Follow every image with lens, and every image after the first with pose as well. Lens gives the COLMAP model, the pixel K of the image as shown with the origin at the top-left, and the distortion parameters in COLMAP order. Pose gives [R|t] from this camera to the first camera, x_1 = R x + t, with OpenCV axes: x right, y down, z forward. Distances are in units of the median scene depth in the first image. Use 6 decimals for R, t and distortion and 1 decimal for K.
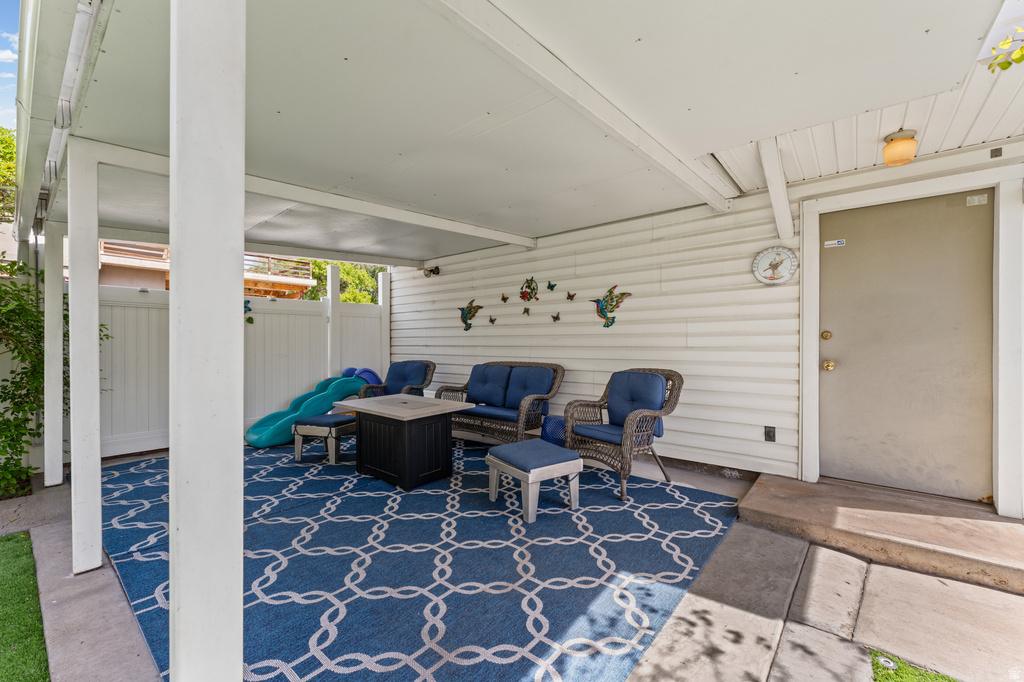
lens RADIAL K [[412.1, 0, 516.0], [0, 412.1, 346.0], [0, 0, 1]] dist [-0.001467, -0.000266]
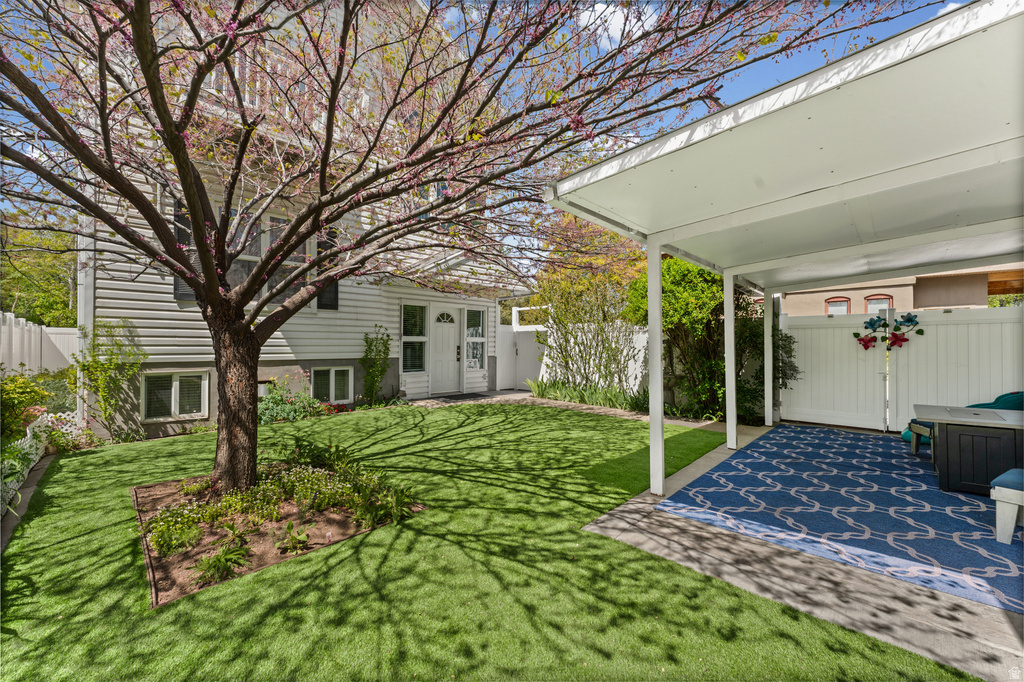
lens RADIAL K [[412.1, 0, 516.0], [0, 412.1, 346.0], [0, 0, 1]] dist [-0.001467, -0.000266]
pose [[-0.062993, -0.006940, -0.997990, 1.276610], [-0.005967, 0.999961, -0.006577, -0.018979], [0.997996, 0.005541, -0.063032, -0.085770]]
